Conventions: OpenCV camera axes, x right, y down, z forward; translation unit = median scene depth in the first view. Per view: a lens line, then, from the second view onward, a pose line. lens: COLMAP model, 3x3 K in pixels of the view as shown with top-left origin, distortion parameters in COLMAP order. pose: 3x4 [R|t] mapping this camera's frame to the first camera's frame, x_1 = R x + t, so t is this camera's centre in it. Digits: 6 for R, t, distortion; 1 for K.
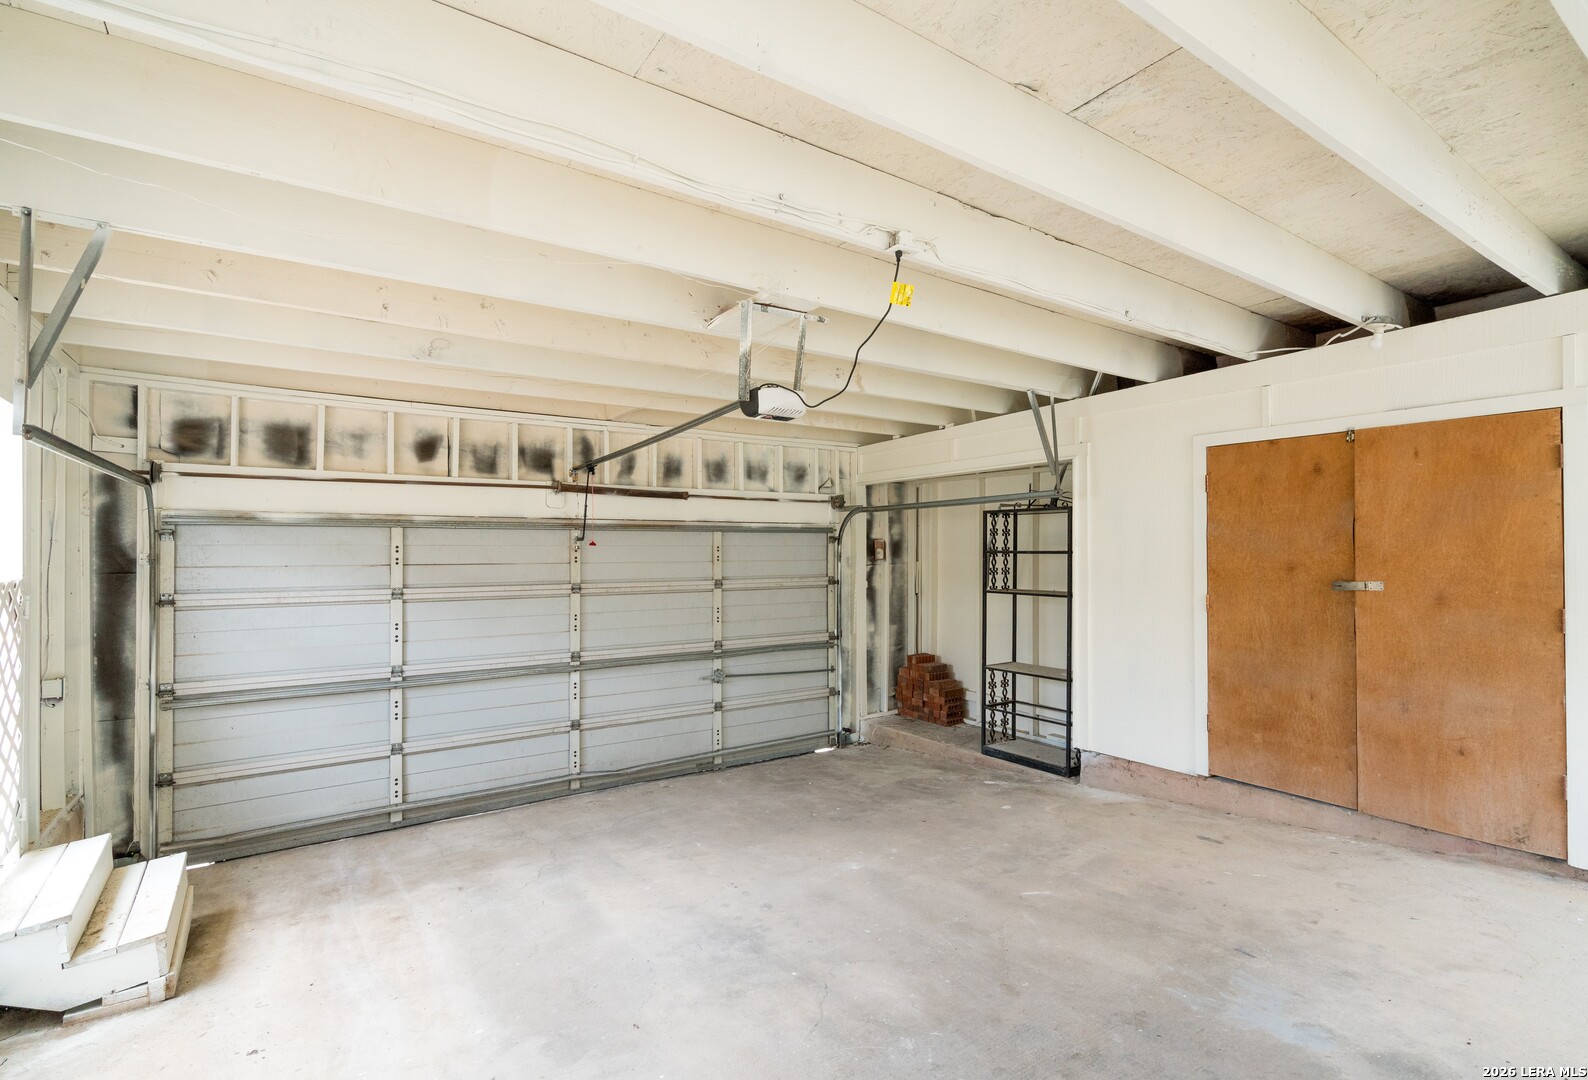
lens RADIAL K [[720.5, 0, 794.0], [0, 720.5, 540.0], [0, 0, 1]] dist [-0.000680, 0.000036]
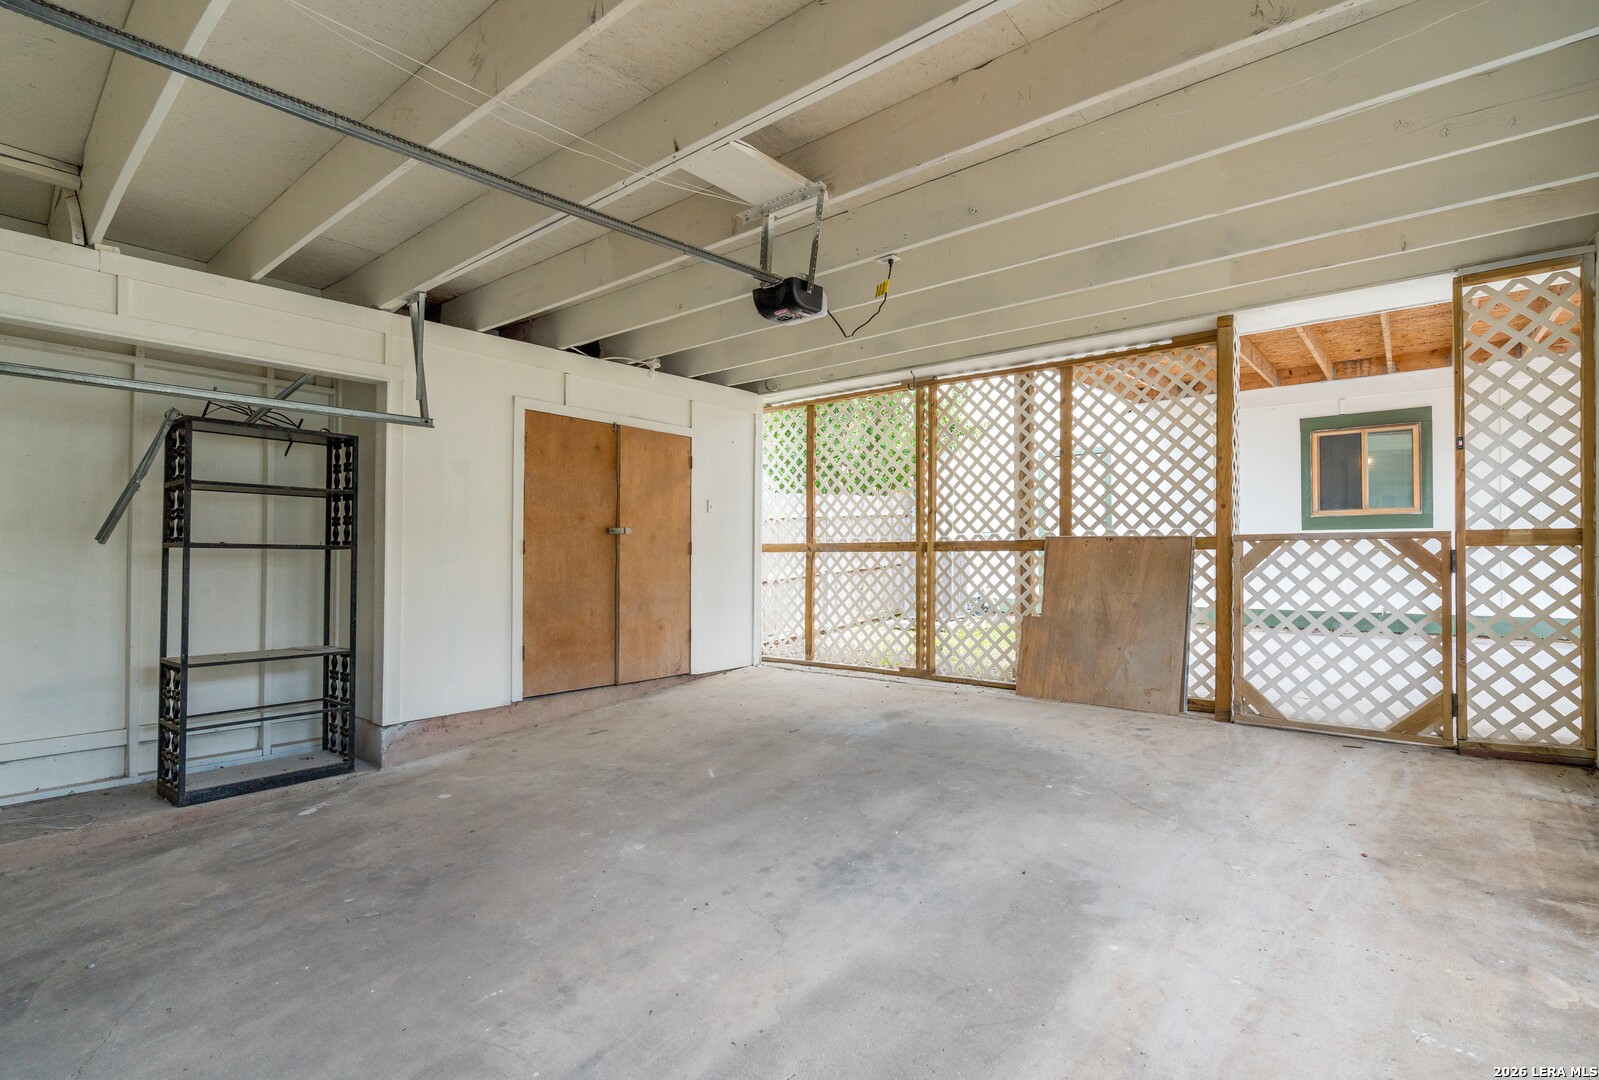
lens RADIAL K [[775.7, 0, 799.5], [0, 775.7, 540.0], [0, 0, 1]] dist [0.000118, 0.000427]
pose [[-0.284621, 0.026518, 0.958273, -0.751587], [-0.022377, 0.999161, -0.034296, 0.114465], [-0.958379, -0.031205, -0.283789, 0.979408]]
